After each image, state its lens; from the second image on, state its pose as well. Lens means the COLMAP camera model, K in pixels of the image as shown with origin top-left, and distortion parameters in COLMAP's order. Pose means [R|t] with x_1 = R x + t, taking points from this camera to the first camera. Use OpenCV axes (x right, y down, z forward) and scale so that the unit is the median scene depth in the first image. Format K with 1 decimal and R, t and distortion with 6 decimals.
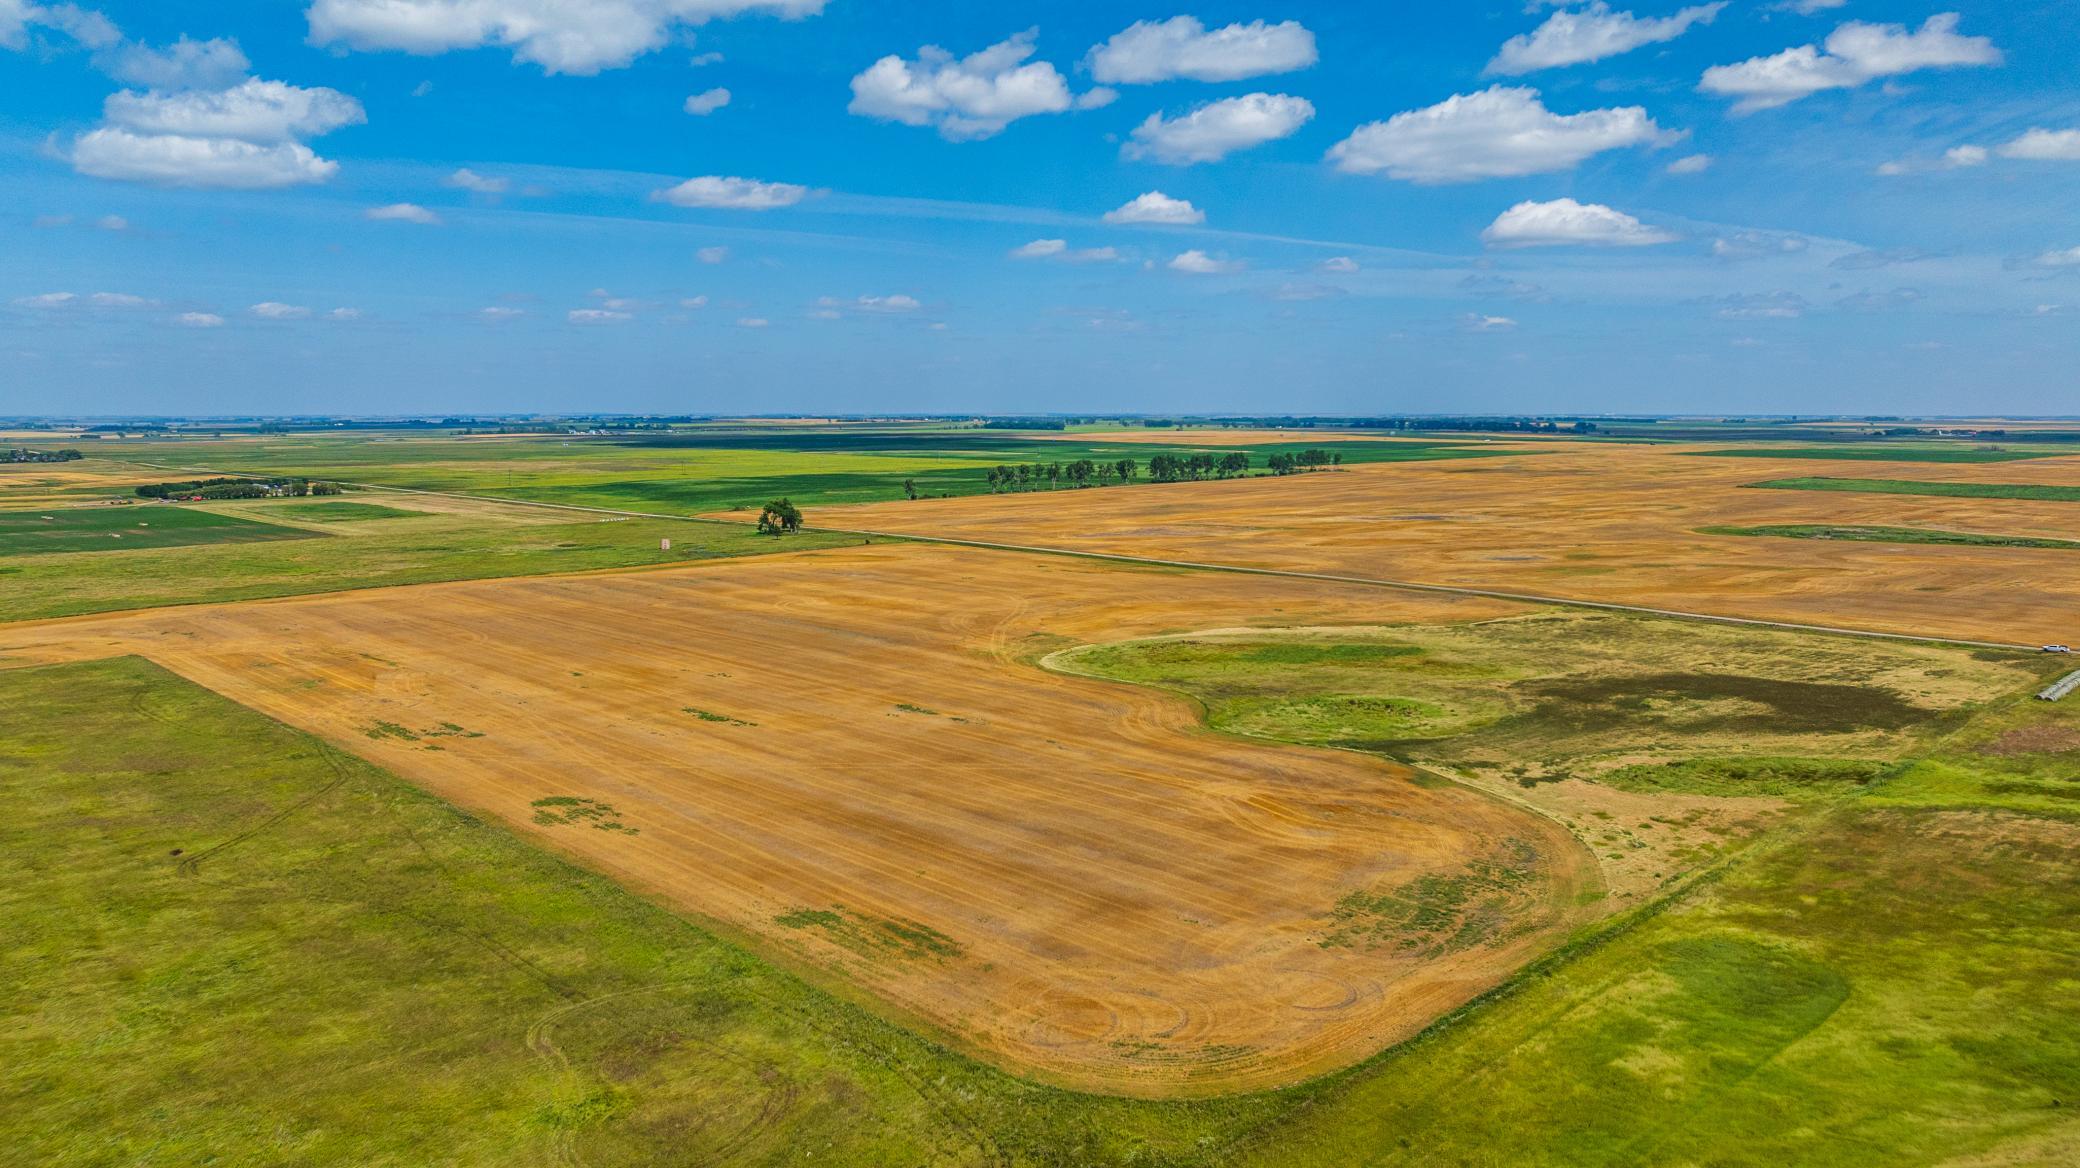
lens RADIAL K [[1480.5, 0, 1040.8], [0, 1480.5, 656.5], [0, 0, 1]] dist [-0.000437, 0.007582]
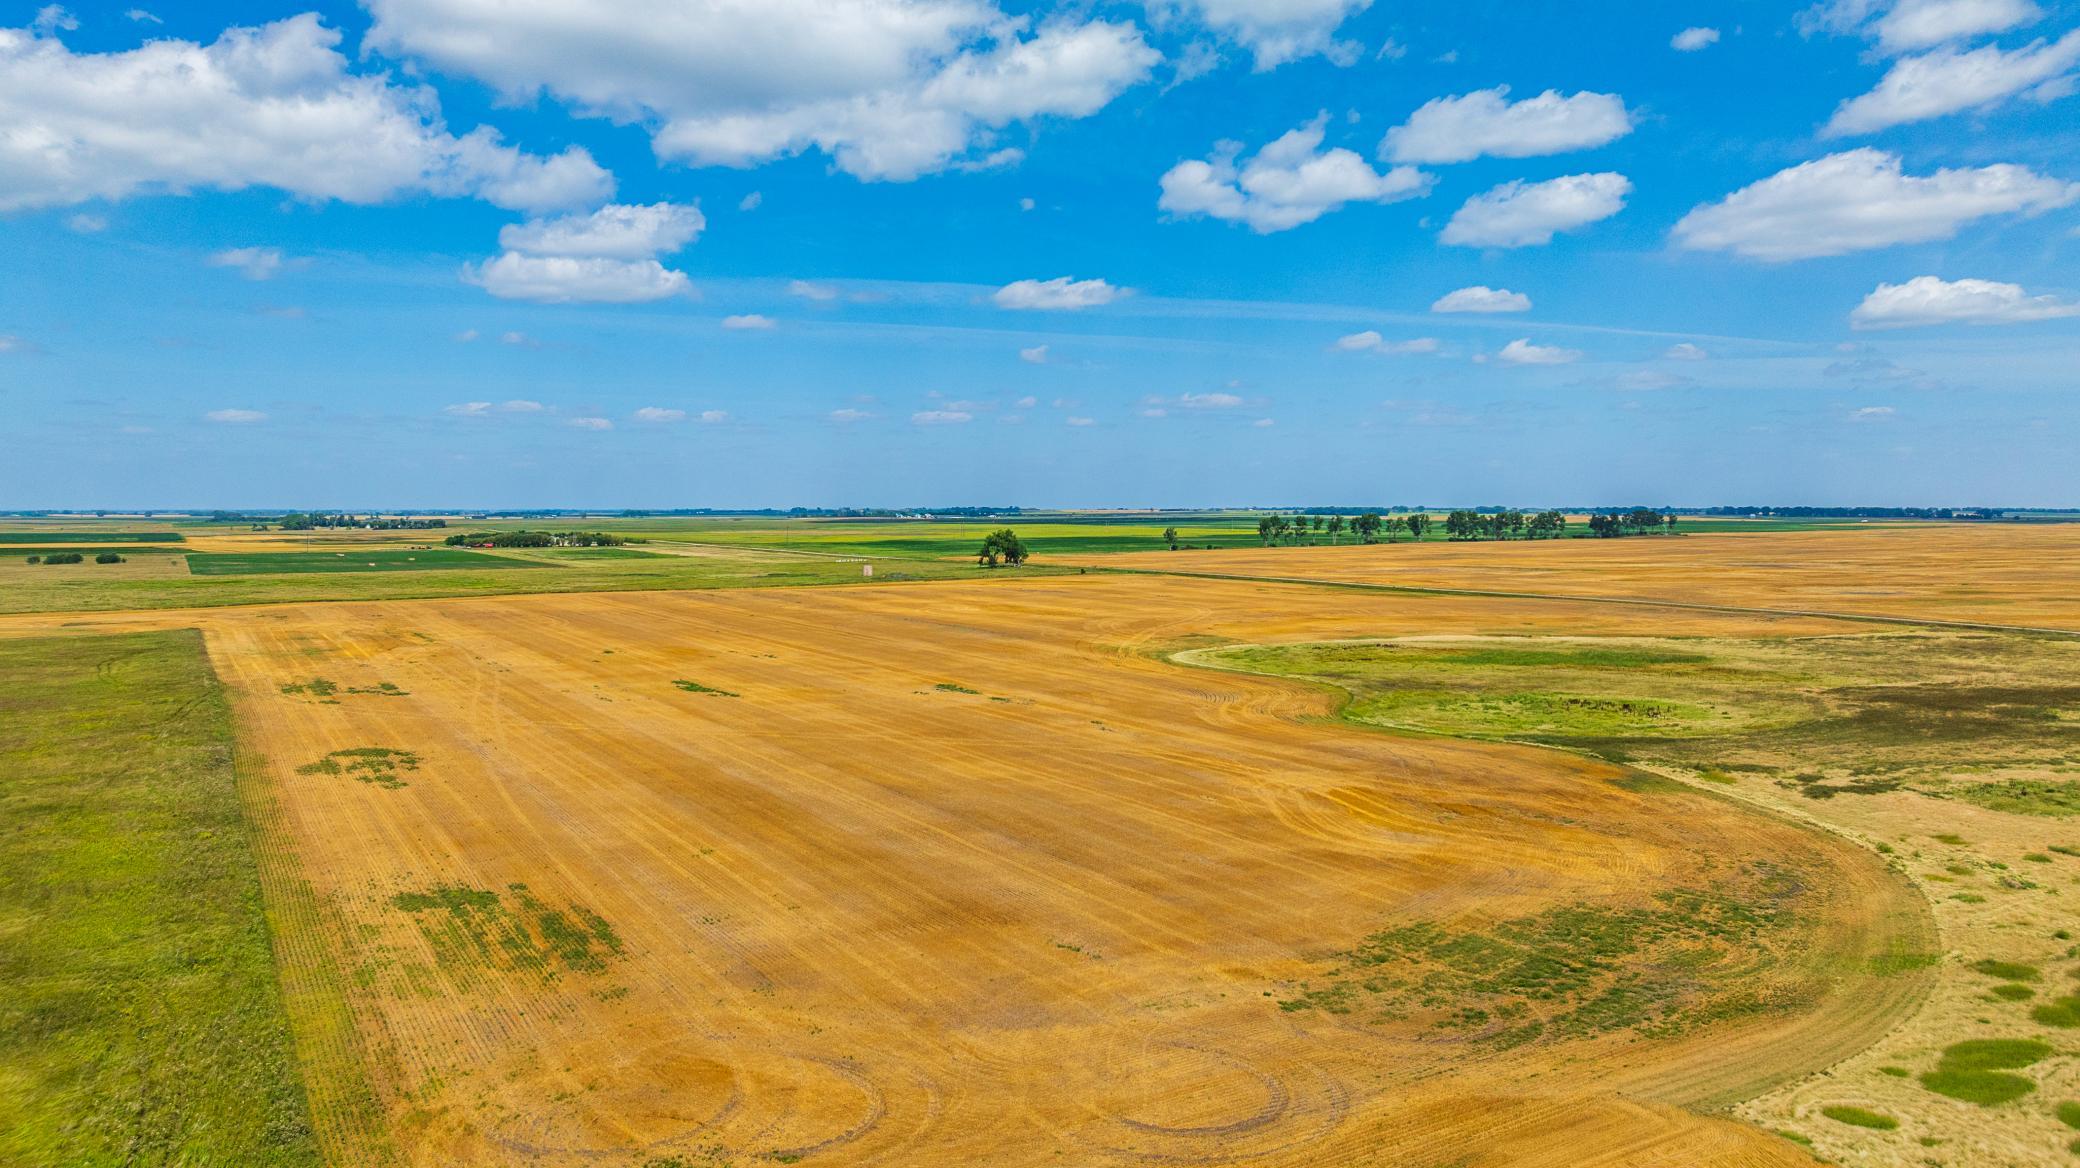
lens RADIAL K [[1329.6, 0, 1040.0], [0, 1329.6, 584.0], [0, 0, 1]] dist [-0.025612, 0.022186]
pose [[0.960792, -0.014030, -0.276916, 0.162723], [-0.023664, 0.990926, -0.132310, 0.076921], [0.276259, 0.133675, 0.951741, 0.353875]]
